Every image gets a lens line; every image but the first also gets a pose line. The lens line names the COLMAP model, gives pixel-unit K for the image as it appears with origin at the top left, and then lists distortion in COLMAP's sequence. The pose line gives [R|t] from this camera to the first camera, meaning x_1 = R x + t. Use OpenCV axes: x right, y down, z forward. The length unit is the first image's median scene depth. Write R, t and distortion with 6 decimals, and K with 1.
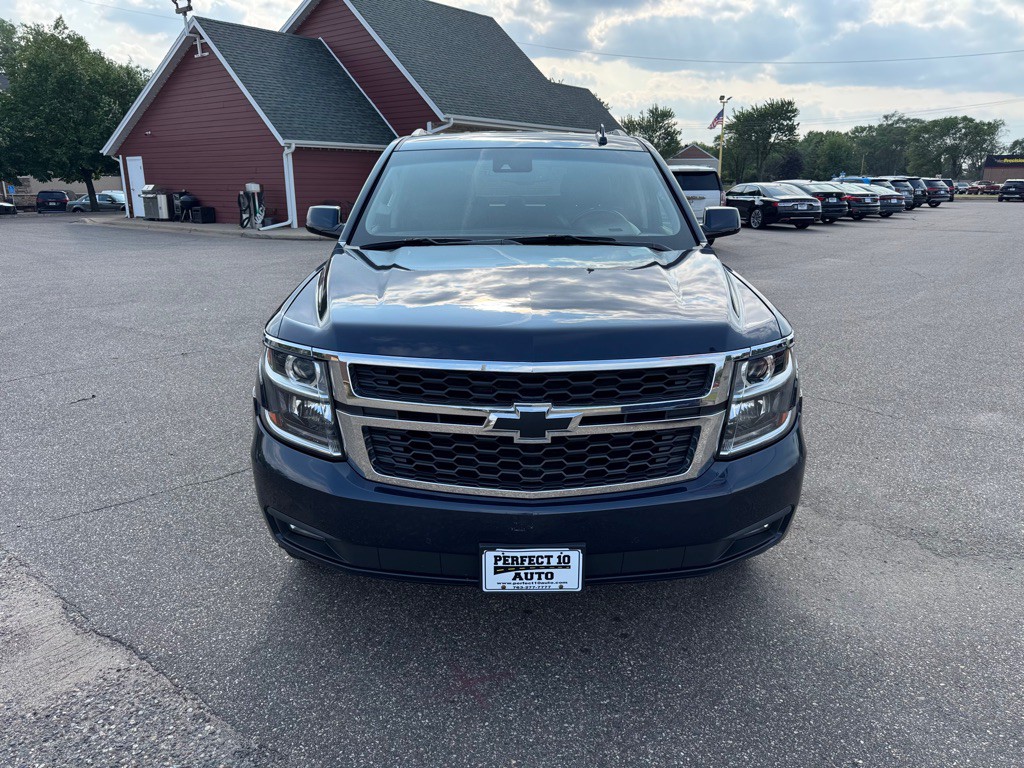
lens RADIAL K [[741.2, 0, 512.0], [0, 741.2, 384.0], [0, 0, 1]] dist [0.003805, -0.006644]
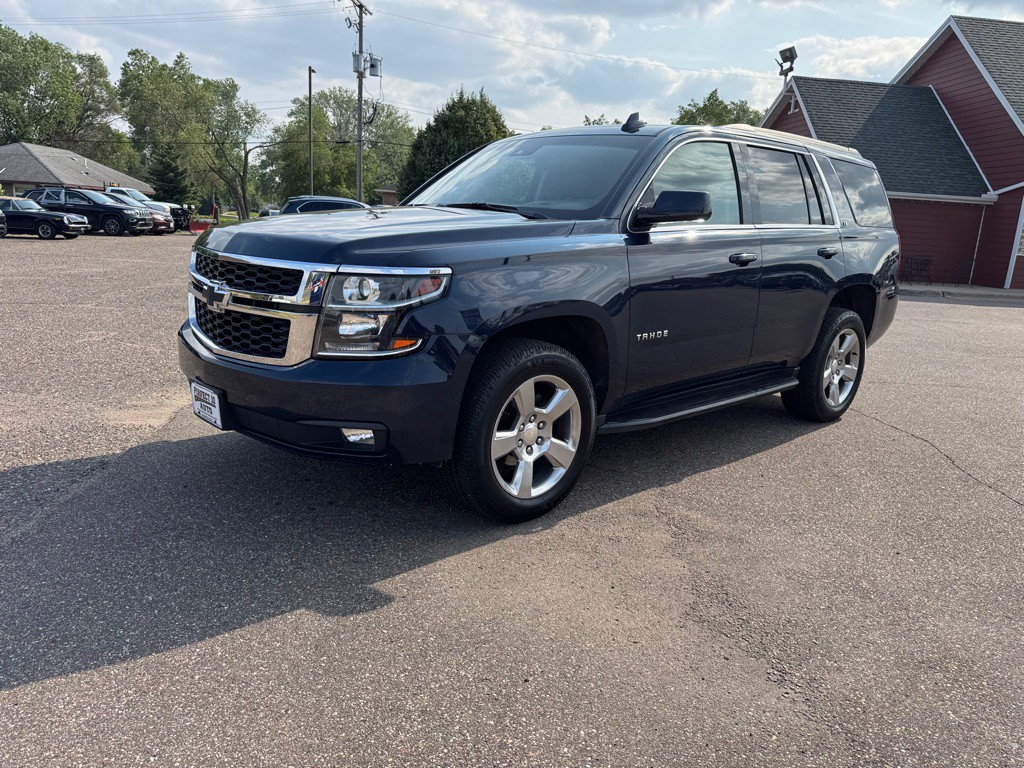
lens RADIAL K [[724.7, 0, 512.8], [0, 724.7, 394.5], [0, 0, 1]] dist [0.033795, -0.029211]
pose [[0.668286, 0.206932, -0.714544, 1.376005], [-0.251187, 0.966888, 0.045085, 0.028744], [0.700214, 0.149354, 0.698136, 0.439311]]
